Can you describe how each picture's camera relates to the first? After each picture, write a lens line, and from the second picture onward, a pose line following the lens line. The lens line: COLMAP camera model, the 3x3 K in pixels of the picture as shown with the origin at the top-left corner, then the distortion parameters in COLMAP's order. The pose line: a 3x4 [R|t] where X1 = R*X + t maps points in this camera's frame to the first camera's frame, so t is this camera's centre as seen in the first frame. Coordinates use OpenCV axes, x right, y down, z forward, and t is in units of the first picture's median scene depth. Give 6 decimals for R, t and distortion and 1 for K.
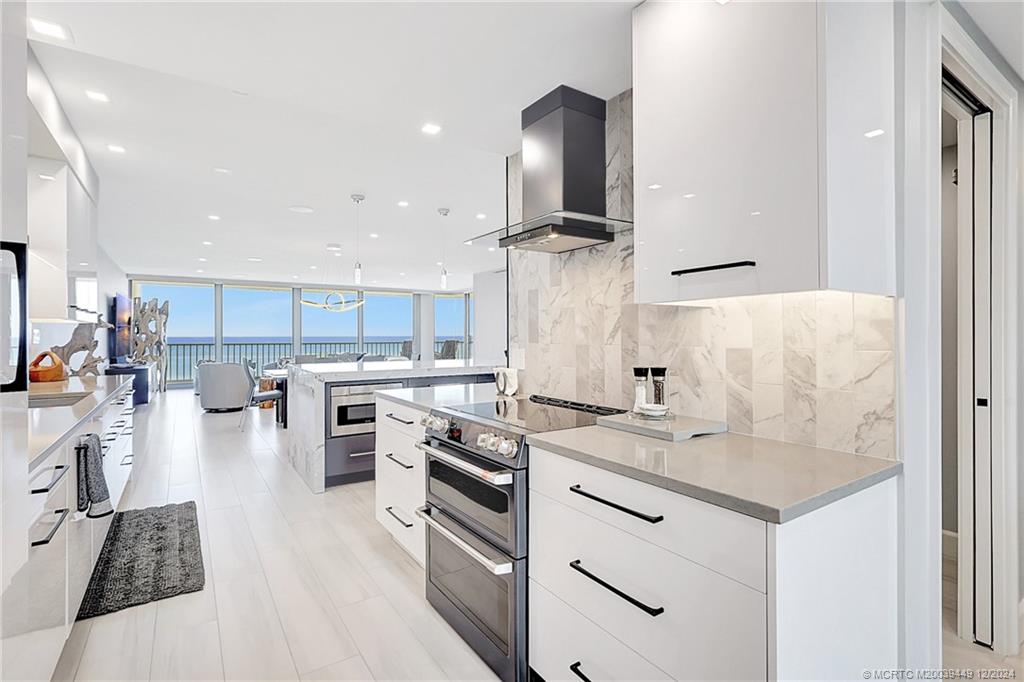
lens RADIAL K [[477.3, 0, 514.3], [0, 477.3, 335.5], [0, 0, 1]] dist [0.000168, 0.000114]
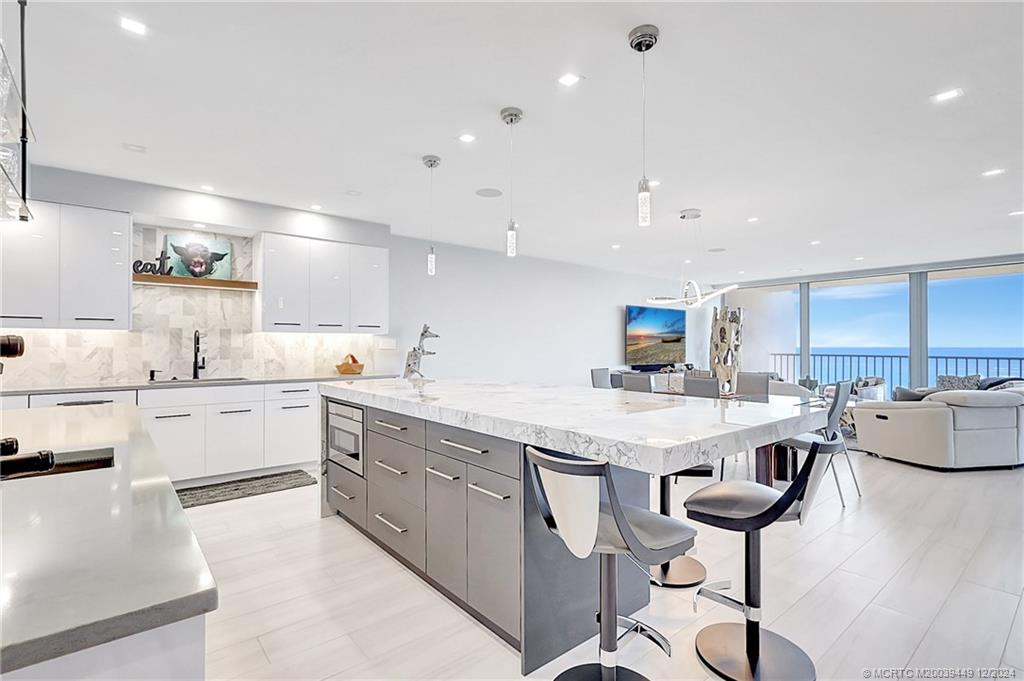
lens RADIAL K [[477.3, 0, 505.5], [0, 477.3, 337.2], [0, 0, 1]] dist [0.000168, 0.000114]
pose [[0.093392, -0.007451, -0.995601, 0.458731], [-0.005664, 0.999952, -0.008015, -0.007316], [0.995613, 0.006387, 0.093346, 1.032466]]
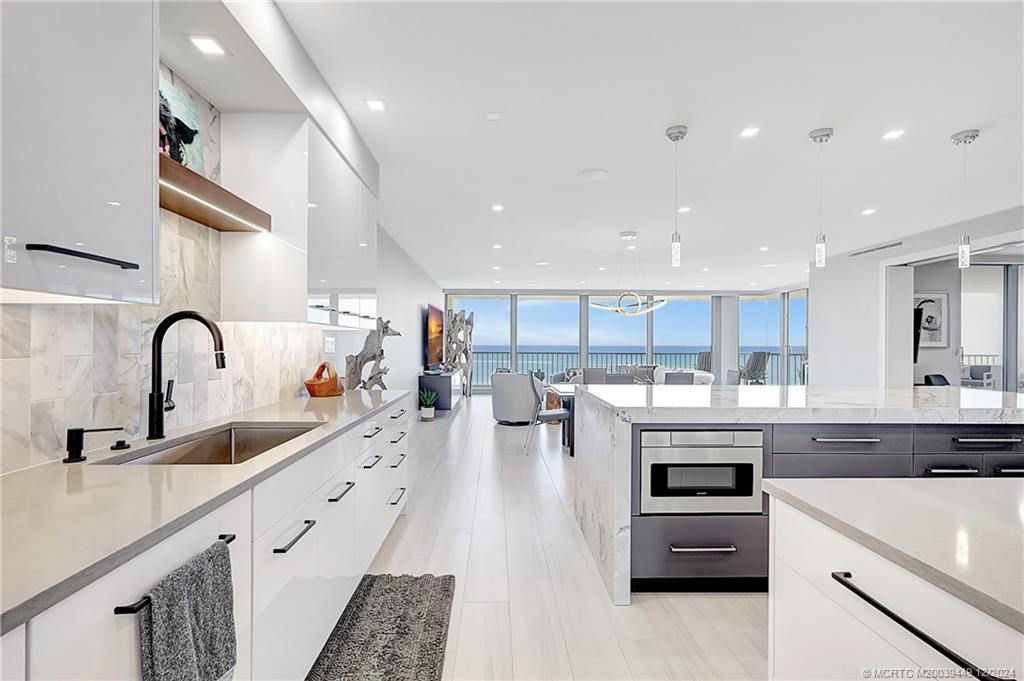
lens RADIAL K [[477.3, 0, 493.1], [0, 477.3, 342.8], [0, 0, 1]] dist [0.000168, 0.000114]
pose [[0.817631, 0.003842, -0.575730, -0.156333], [-0.006621, 0.999974, -0.002731, -0.001324], [0.575705, 0.006045, 0.817635, 0.327616]]
